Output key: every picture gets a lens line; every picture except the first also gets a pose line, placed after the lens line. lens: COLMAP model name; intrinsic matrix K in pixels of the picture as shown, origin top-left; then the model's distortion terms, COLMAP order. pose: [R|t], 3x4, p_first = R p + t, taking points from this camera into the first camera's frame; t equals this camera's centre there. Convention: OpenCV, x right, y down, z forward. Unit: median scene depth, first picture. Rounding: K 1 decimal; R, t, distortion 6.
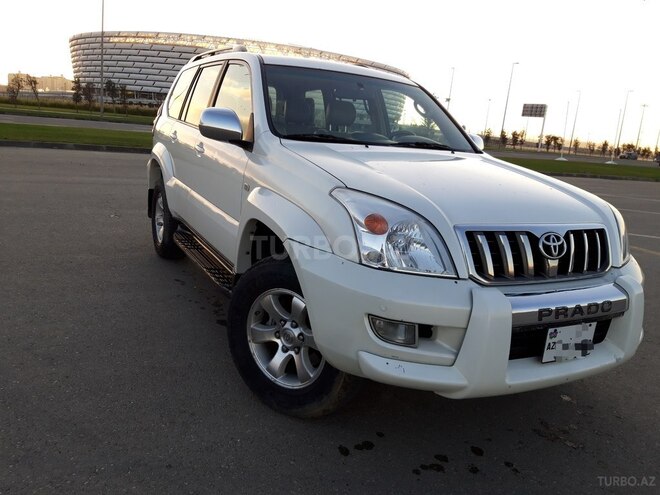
lens RADIAL K [[516.2, 0, 324.6], [0, 516.2, 239.7], [0, 0, 1]] dist [0.059904, -0.113985]
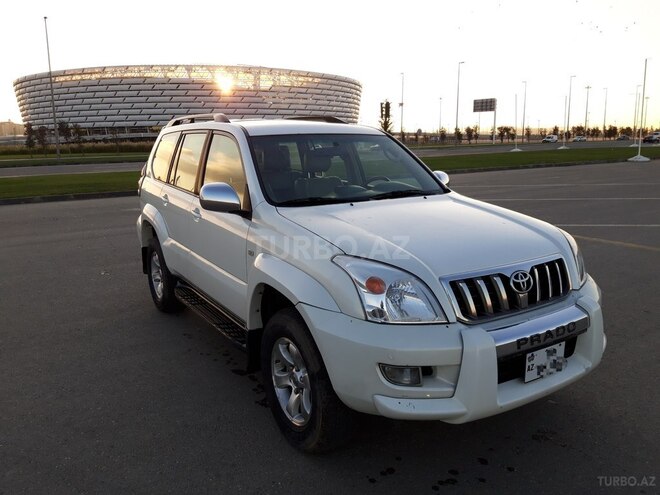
lens RADIAL K [[516.2, 0, 323.0], [0, 516.2, 243.3], [0, 0, 1]] dist [0.059904, -0.113985]
pose [[0.991429, -0.119046, 0.053816, -0.053740], [0.119939, 0.992687, -0.013664, -0.092391], [-0.051796, 0.020002, 0.998457, -0.136926]]
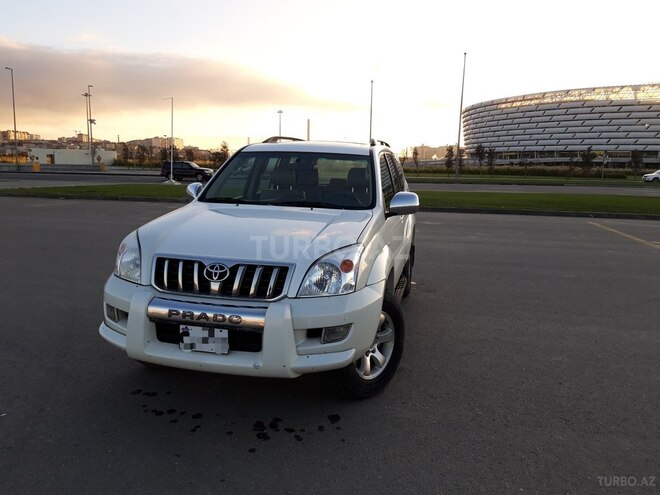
lens RADIAL K [[516.2, 0, 324.5], [0, 516.2, 241.4], [0, 0, 1]] dist [0.059904, -0.113985]
pose [[0.753887, 0.023837, -0.656572, 1.280786], [-0.094150, 0.992947, -0.072055, 0.001096], [0.650224, 0.116138, 0.750814, 0.090349]]
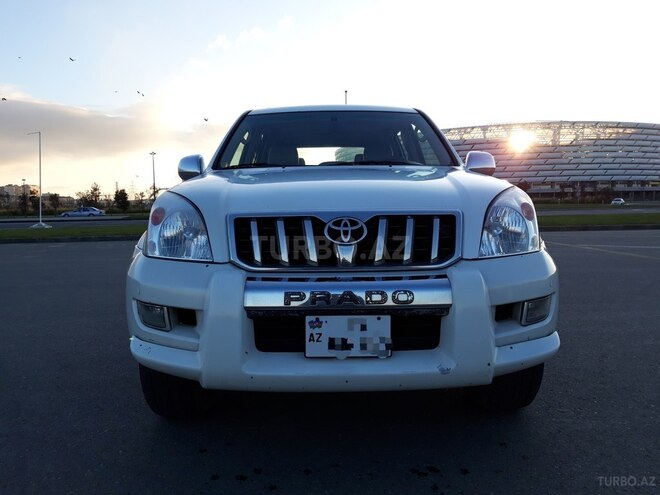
lens RADIAL K [[516.2, 0, 327.2], [0, 516.2, 231.9], [0, 0, 1]] dist [0.059904, -0.113985]
pose [[0.885240, -0.081797, -0.457885, 0.659345], [-0.002289, 0.983638, -0.180144, 0.140759], [0.465128, 0.160519, 0.870568, 0.161941]]
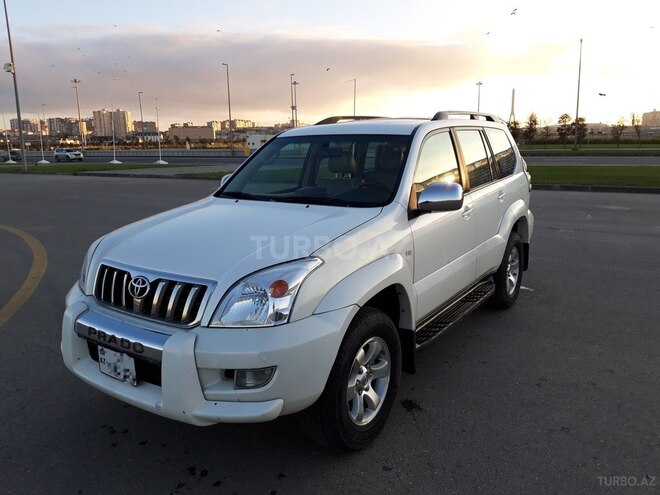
lens RADIAL K [[516.2, 0, 326.1], [0, 516.2, 243.8], [0, 0, 1]] dist [0.059904, -0.113985]
pose [[0.460767, 0.074673, -0.884374, 1.369940], [-0.129596, 0.991435, 0.016192, -0.132824], [0.878009, 0.107151, 0.466497, 0.646195]]
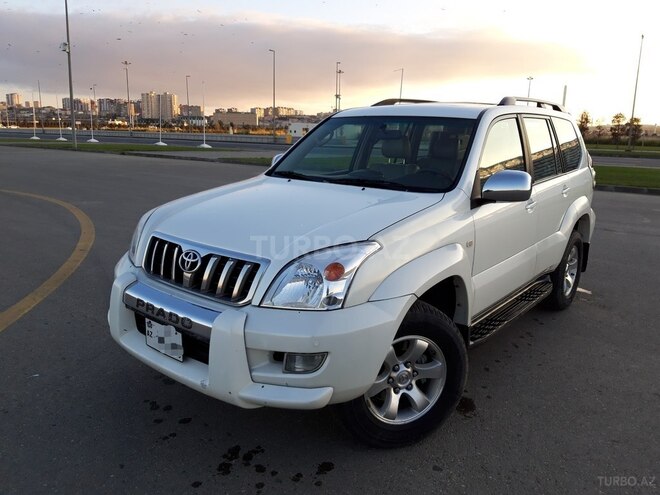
lens RADIAL K [[516.2, 0, 323.9], [0, 516.2, 245.0], [0, 0, 1]] dist [0.059904, -0.113985]
pose [[0.390186, 0.117102, -0.913259, 1.307236], [-0.182817, 0.981984, 0.047807, -0.109967], [0.902404, 0.148306, 0.404564, 0.635585]]
